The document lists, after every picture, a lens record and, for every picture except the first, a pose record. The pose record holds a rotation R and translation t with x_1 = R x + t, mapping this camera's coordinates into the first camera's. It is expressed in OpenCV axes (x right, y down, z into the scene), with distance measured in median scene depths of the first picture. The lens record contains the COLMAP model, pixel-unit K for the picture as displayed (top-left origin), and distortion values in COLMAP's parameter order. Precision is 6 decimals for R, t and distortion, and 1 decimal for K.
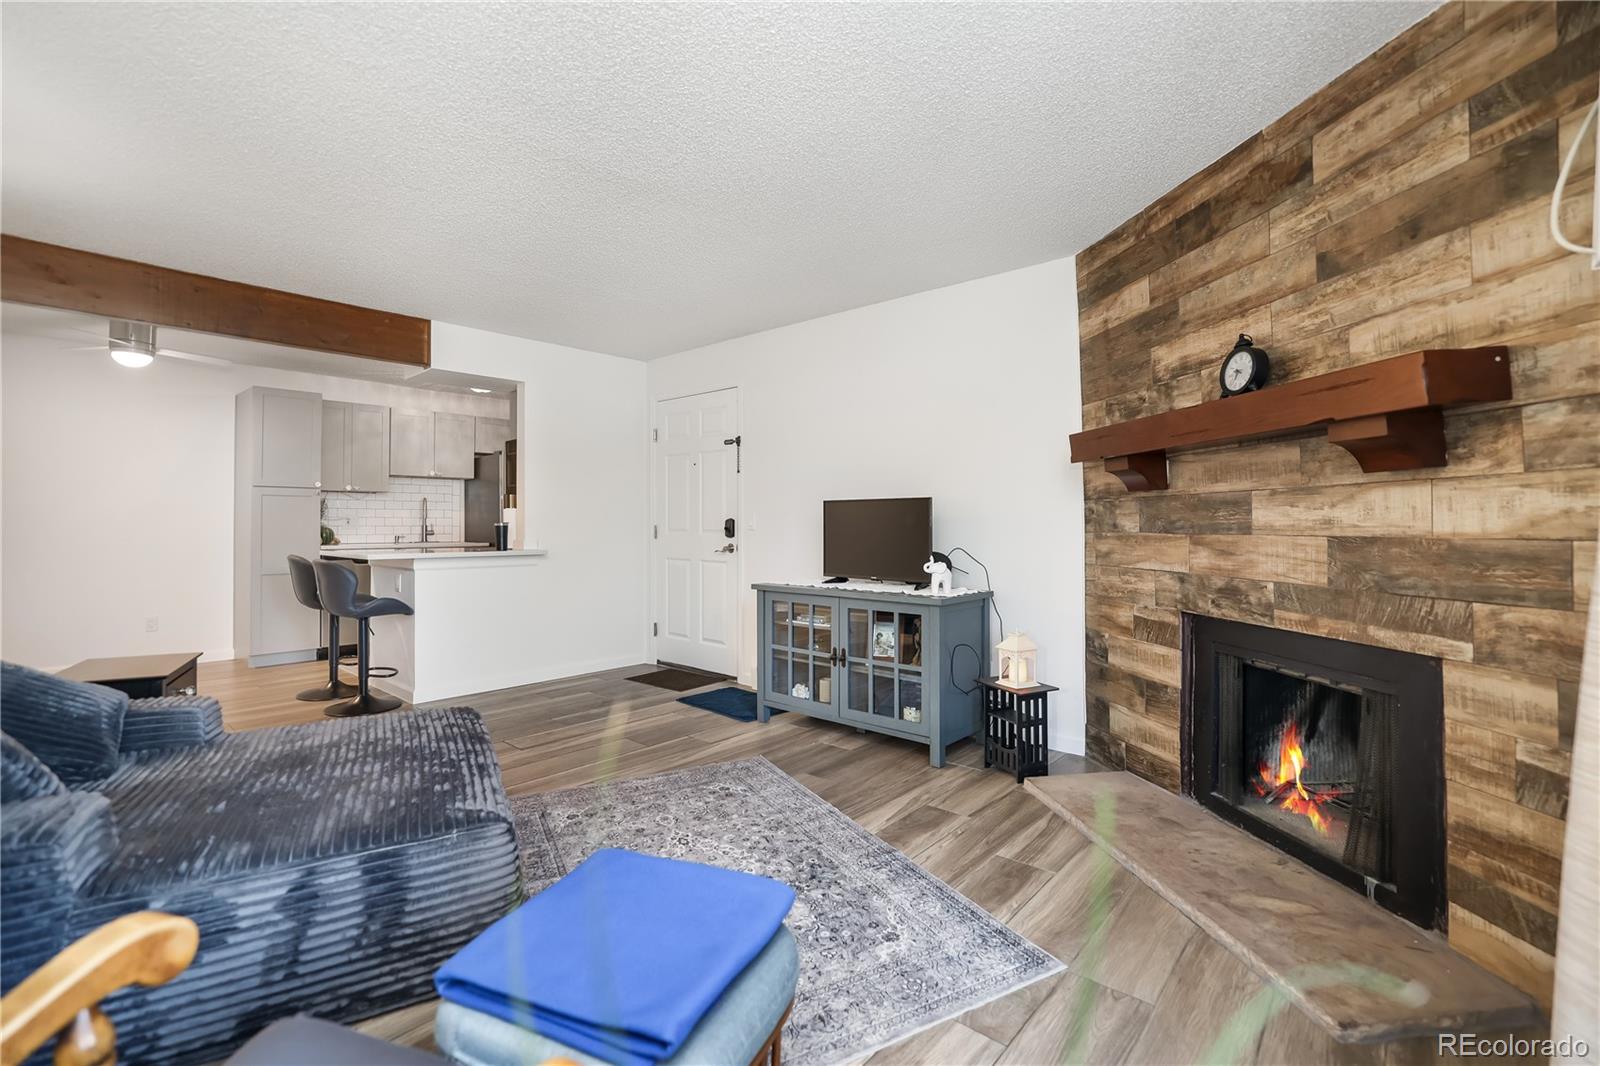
lens RADIAL K [[706.8, 0, 800.7], [0, 706.8, 513.2], [0, 0, 1]] dist [-0.042891, 0.017009]
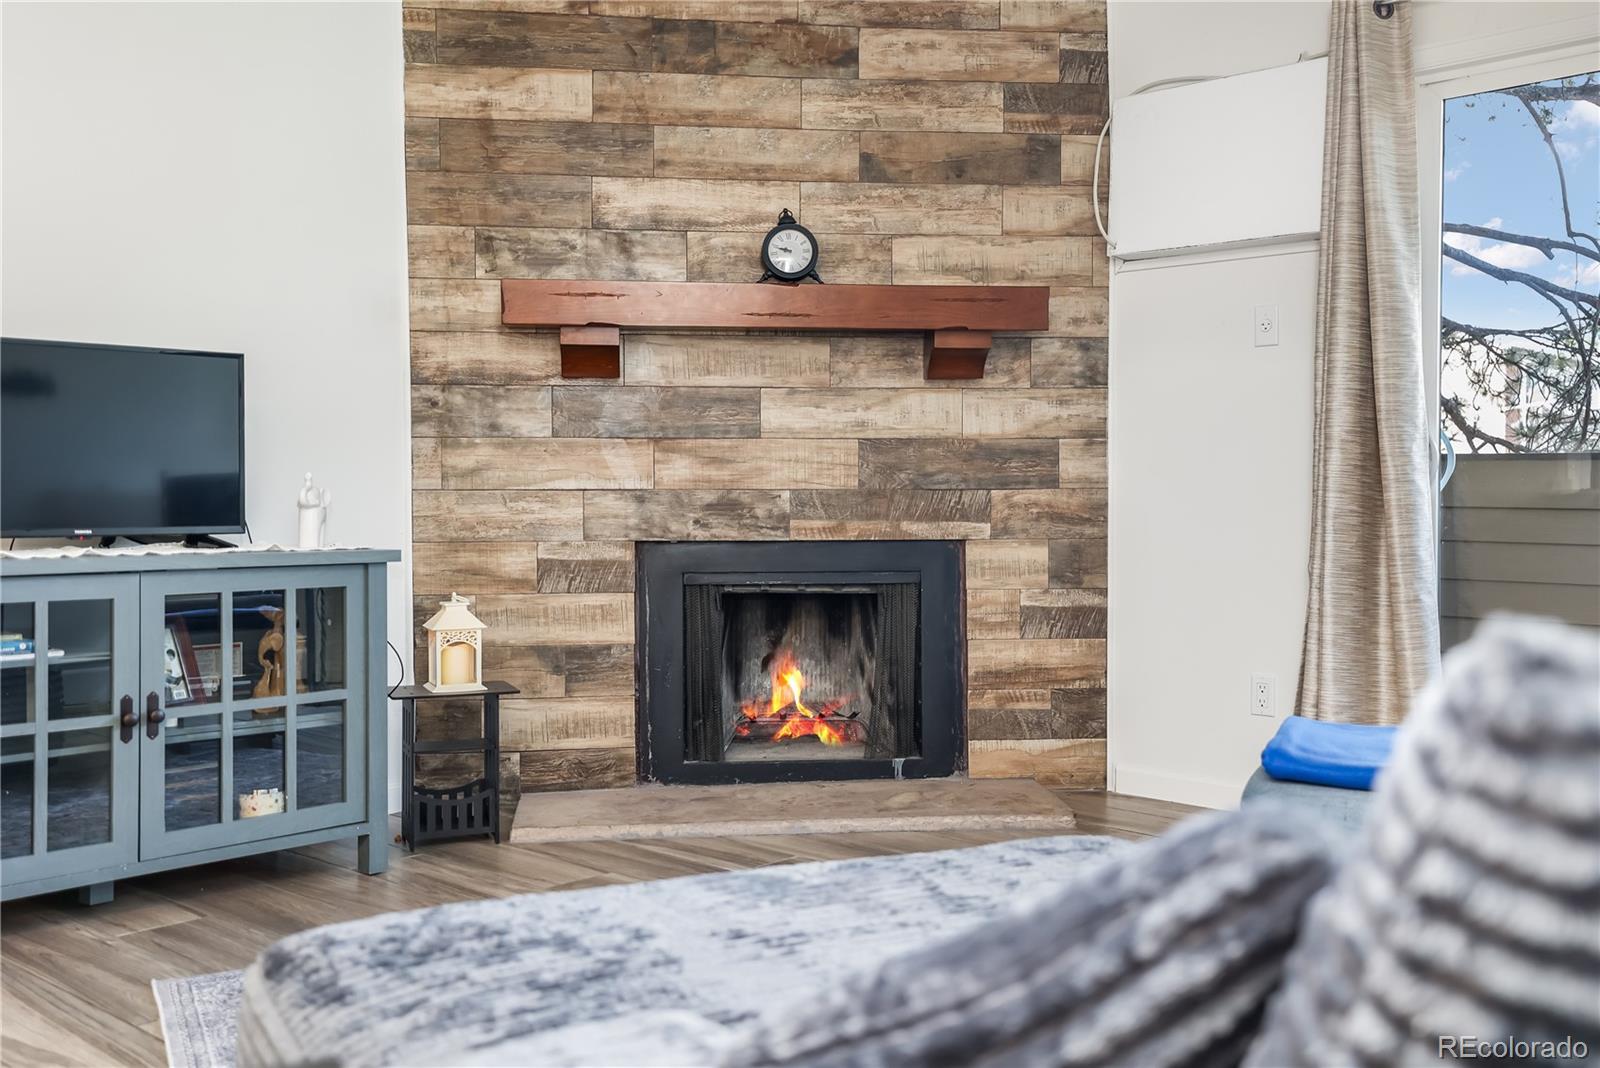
lens RADIAL K [[1539.3, 0, 808.4], [0, 1539.3, 505.4], [0, 0, 1]] dist [0.052987, 0.016577]
pose [[0.034463, -0.006001, 0.999388, -1.368761], [-0.014409, 0.999875, 0.006500, 0.108700], [-0.999302, -0.014625, 0.034372, 0.931039]]
